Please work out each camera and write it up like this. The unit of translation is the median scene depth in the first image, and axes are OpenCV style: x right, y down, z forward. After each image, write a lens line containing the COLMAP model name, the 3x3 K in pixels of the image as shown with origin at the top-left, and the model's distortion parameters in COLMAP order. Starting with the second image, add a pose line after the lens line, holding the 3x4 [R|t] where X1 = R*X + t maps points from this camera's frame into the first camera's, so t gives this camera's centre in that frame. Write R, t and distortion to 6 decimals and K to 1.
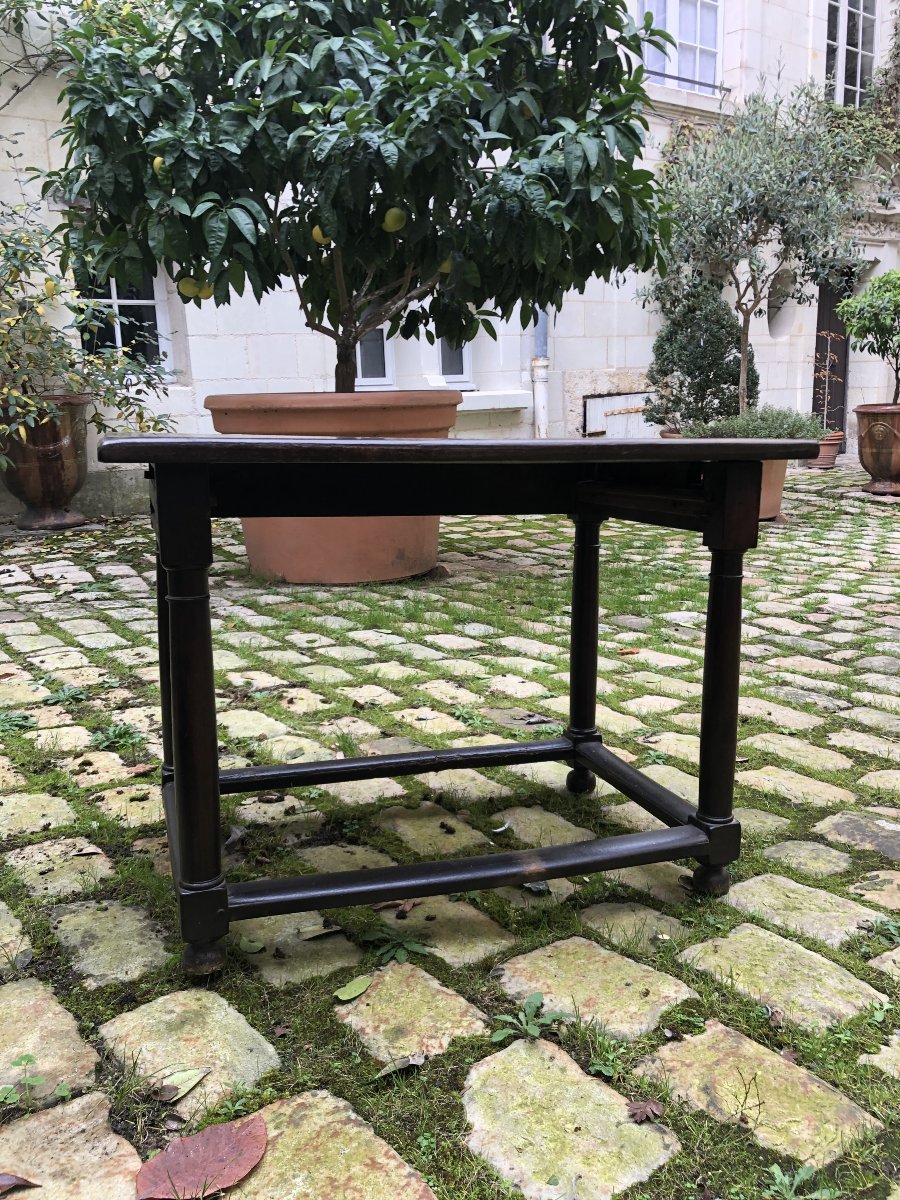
lens RADIAL K [[991.0, 0, 452.4], [0, 991.0, 593.7], [0, 0, 1]] dist [-0.002832, -0.009262]
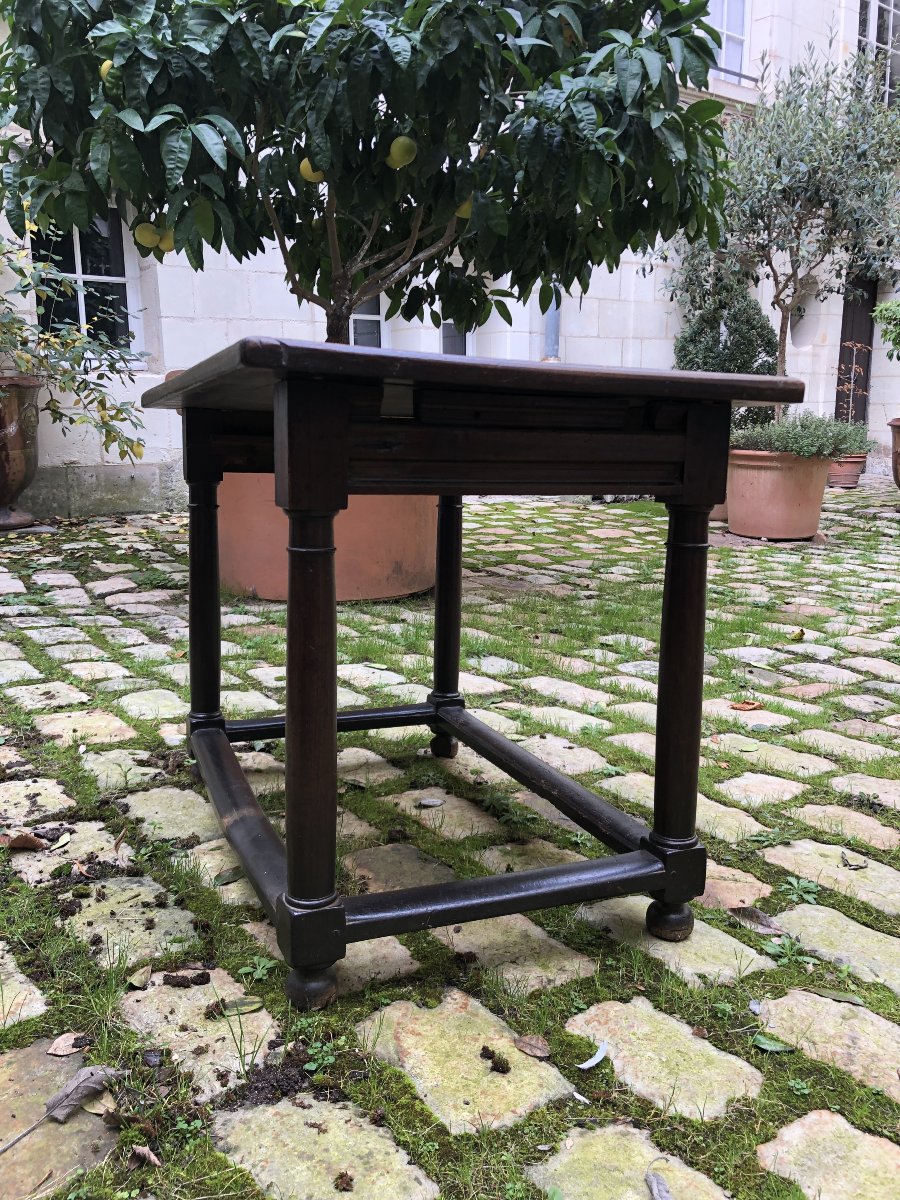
lens RADIAL K [[991.0, 0, 452.4], [0, 991.0, 593.7], [0, 0, 1]] dist [-0.002832, -0.009262]
pose [[0.999661, 0.022973, 0.012212, -0.015859], [-0.022769, 0.999604, -0.016548, -0.005402], [-0.012588, 0.016264, 0.999788, 0.167699]]
